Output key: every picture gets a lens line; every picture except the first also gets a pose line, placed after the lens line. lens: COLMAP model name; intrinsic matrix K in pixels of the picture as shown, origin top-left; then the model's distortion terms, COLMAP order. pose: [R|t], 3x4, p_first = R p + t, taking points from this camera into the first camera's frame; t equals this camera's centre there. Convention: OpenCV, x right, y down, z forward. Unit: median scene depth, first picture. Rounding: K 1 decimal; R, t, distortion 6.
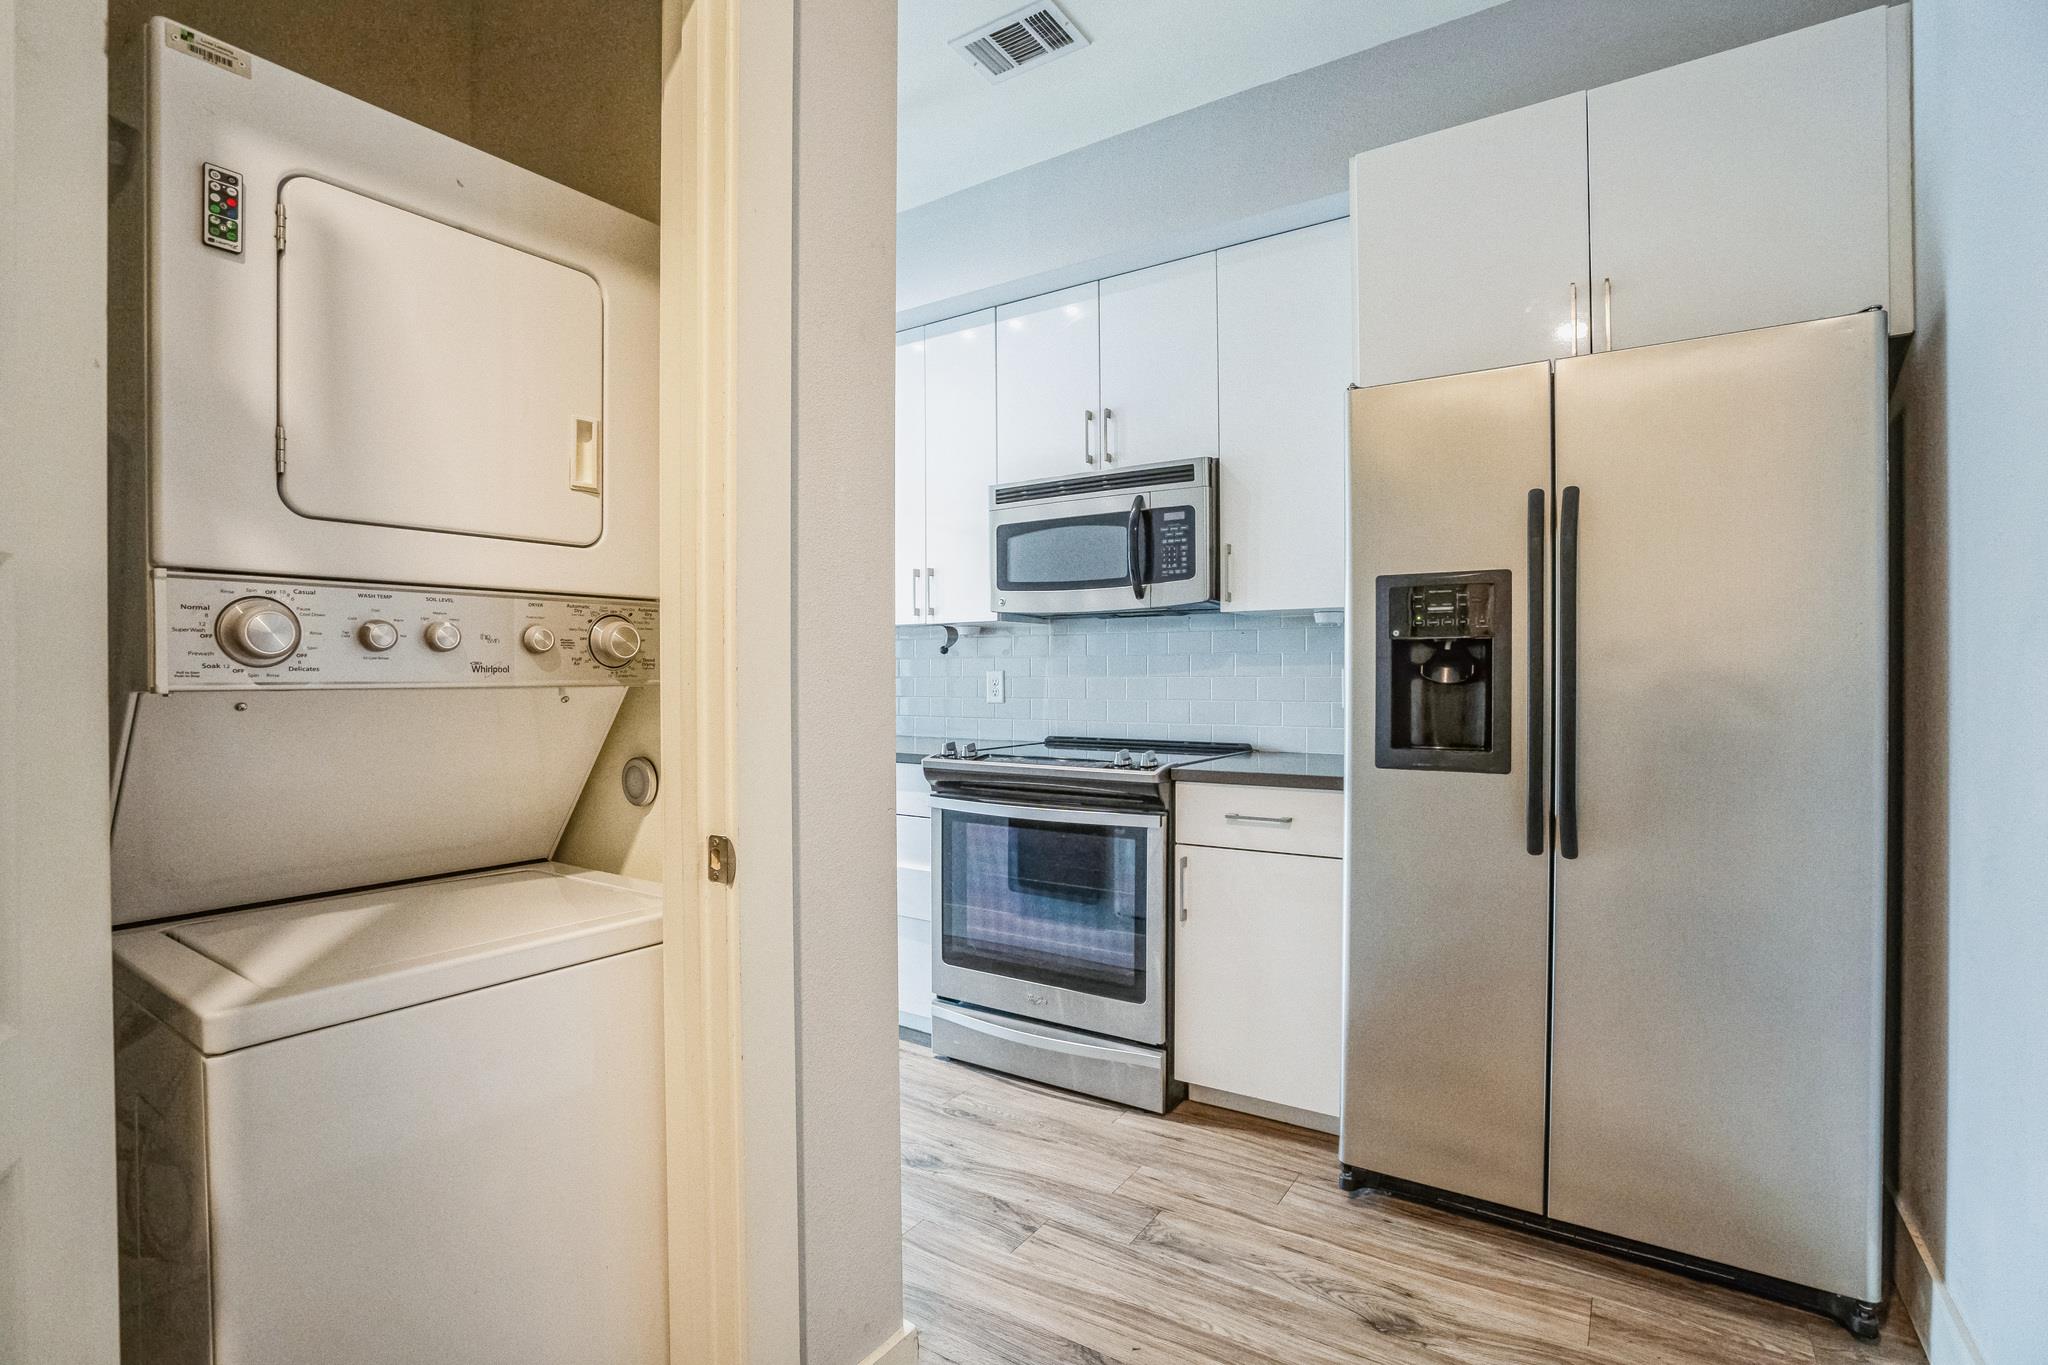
lens RADIAL K [[964.2, 0, 1028.4], [0, 964.2, 673.3], [0, 0, 1]] dist [-0.060381, 0.023903]
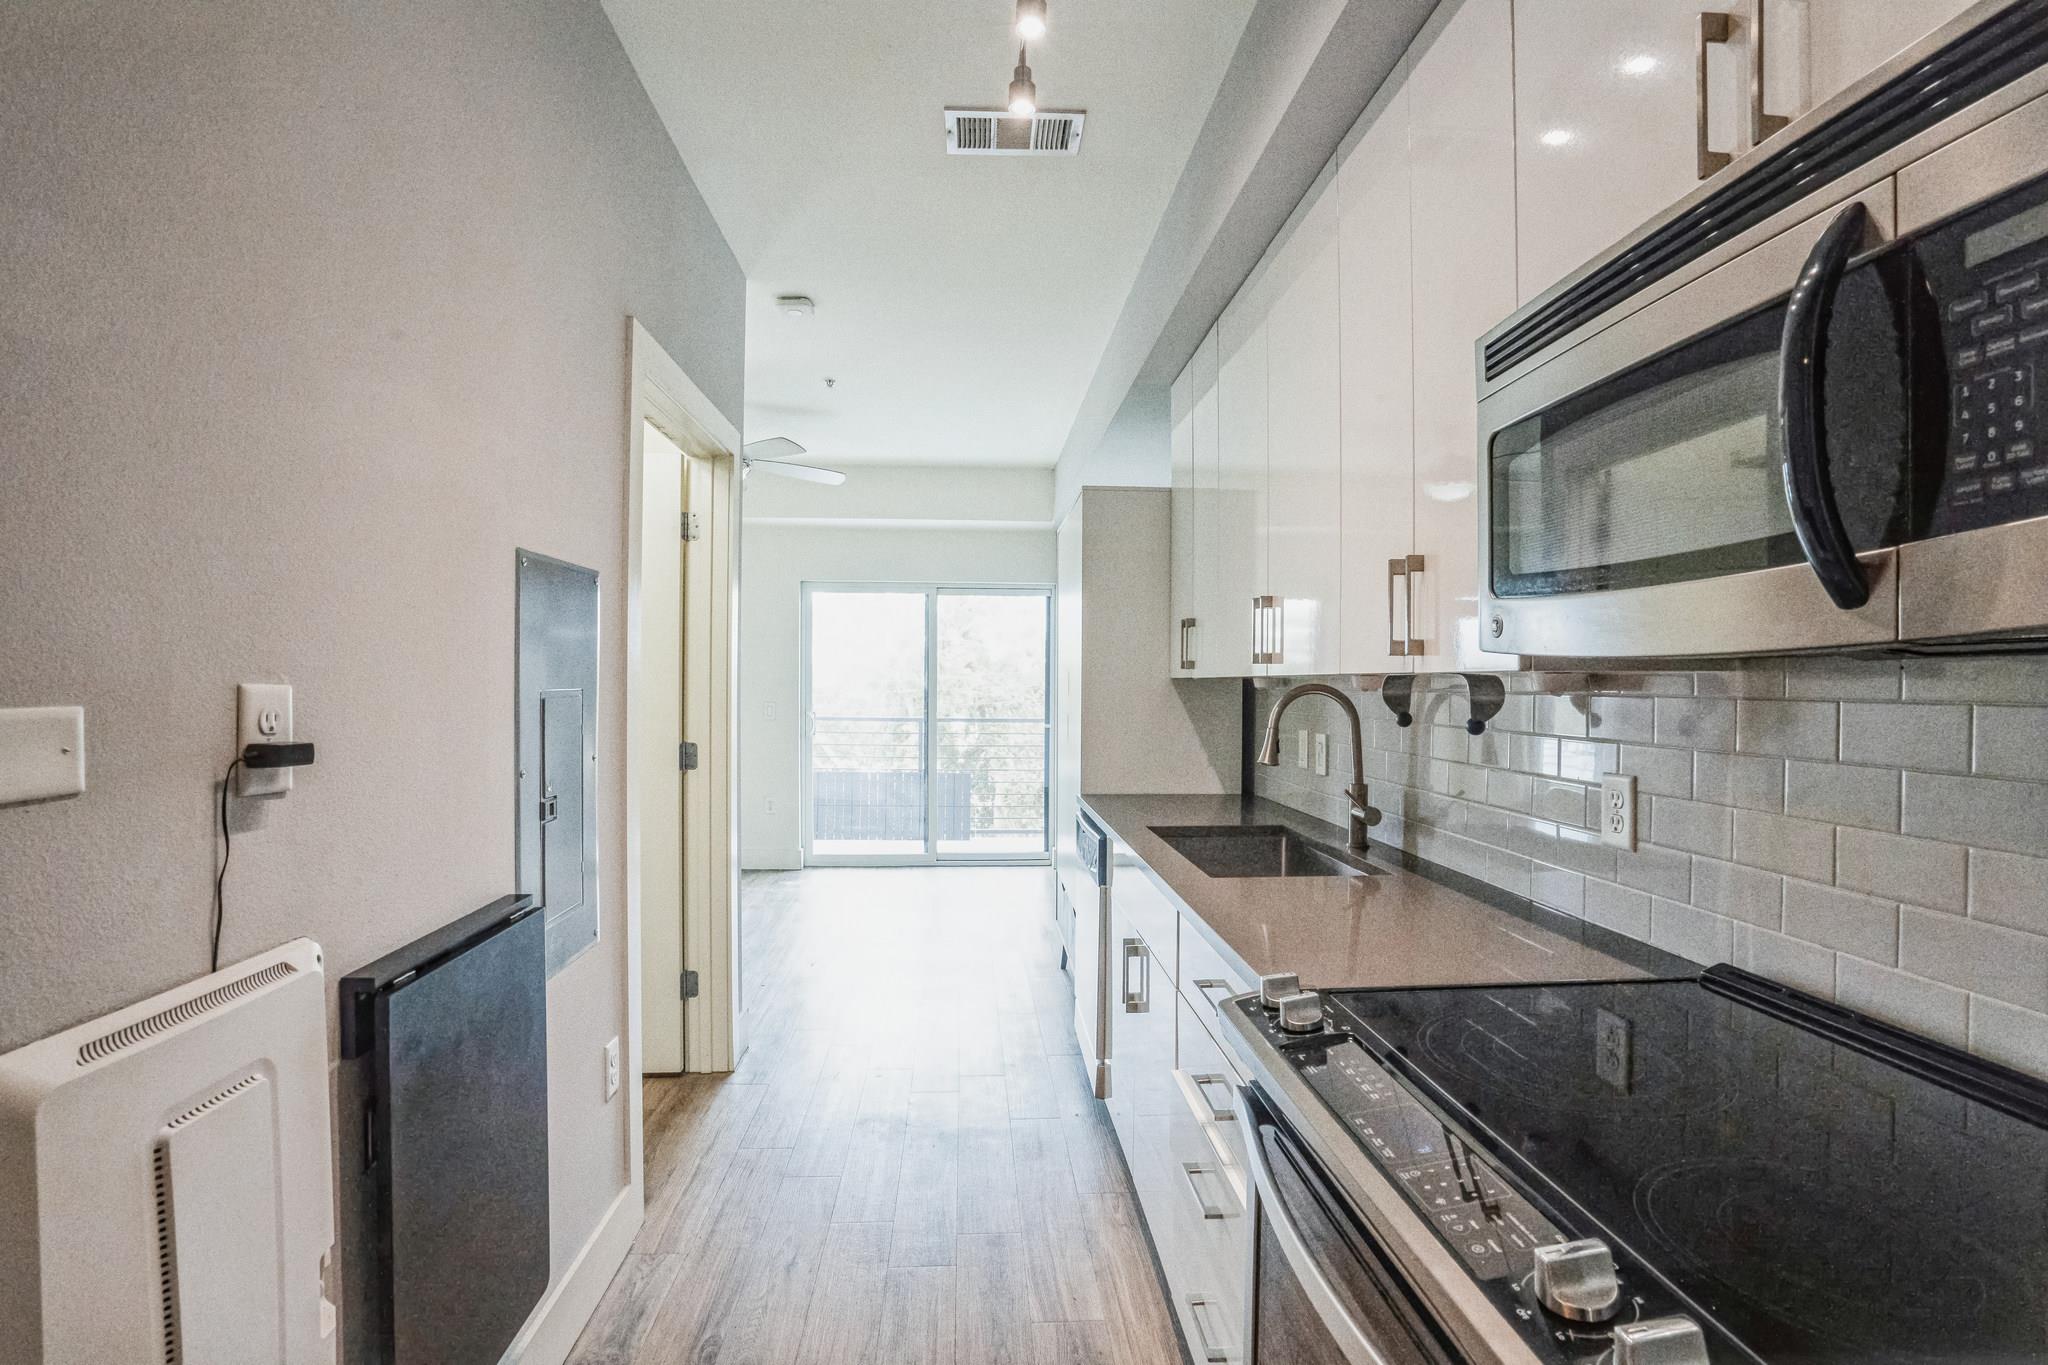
lens RADIAL K [[964.2, 0, 1028.4], [0, 964.2, 673.3], [0, 0, 1]] dist [-0.060381, 0.023903]
pose [[0.609754, -0.005310, -0.792573, 0.178921], [0.001369, 0.999983, -0.005646, -0.058038], [0.792590, 0.002357, 0.609751, 0.674092]]
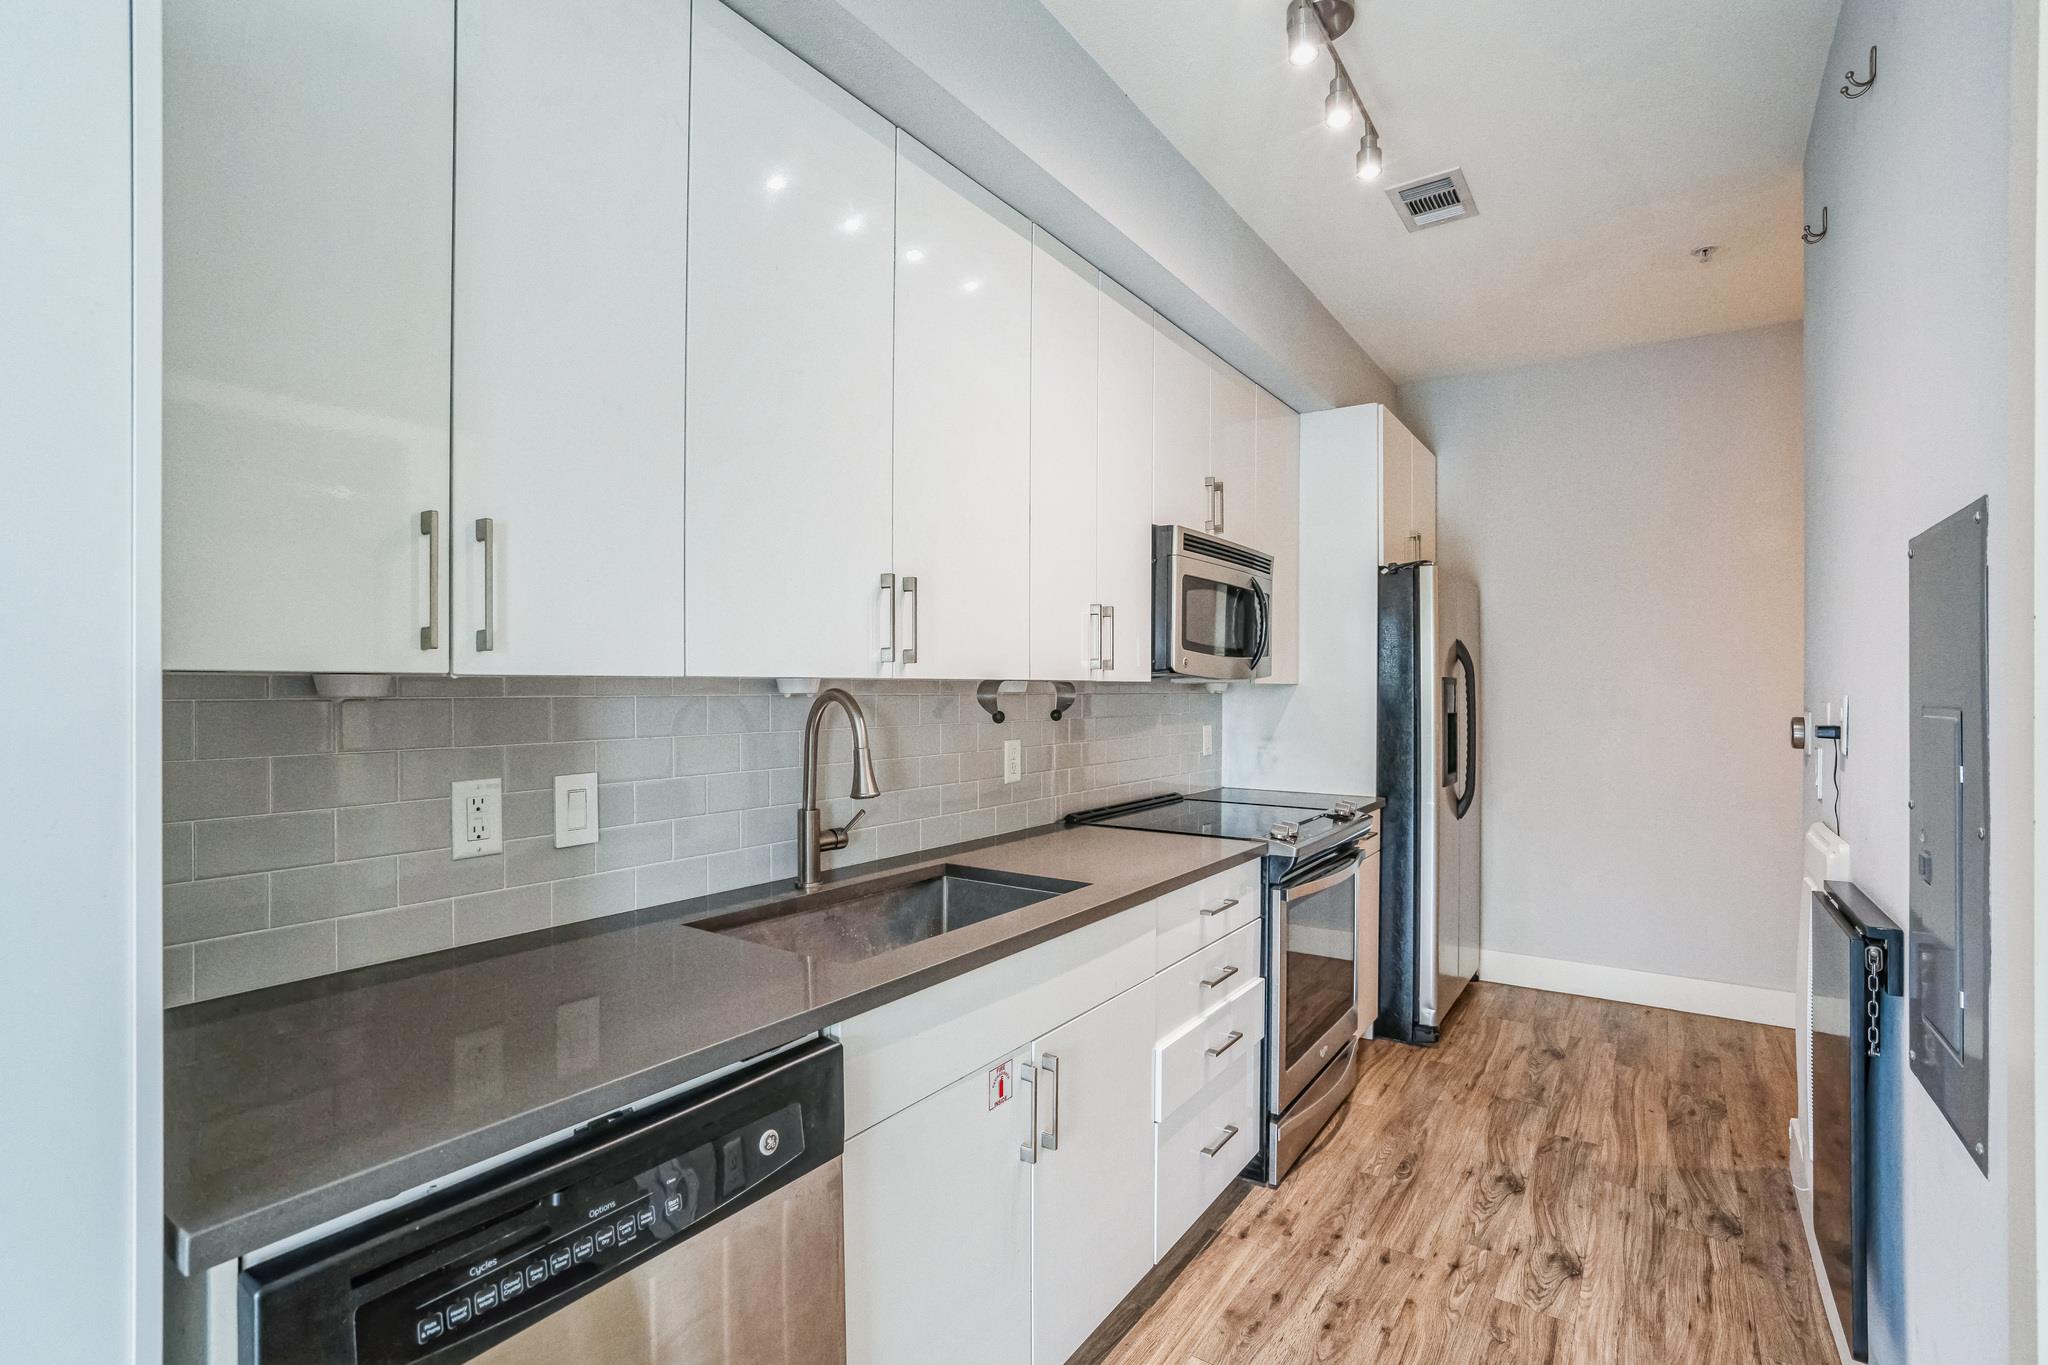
lens RADIAL K [[932.5, 0, 1009.9], [0, 932.5, 688.0], [0, 0, 1]] dist [-0.036428, 0.000388]
pose [[0.034780, -0.000259, 0.999395, -0.964287], [-0.011756, 0.999931, 0.000668, -0.054404], [-0.999326, -0.011772, 0.034775, 1.241891]]
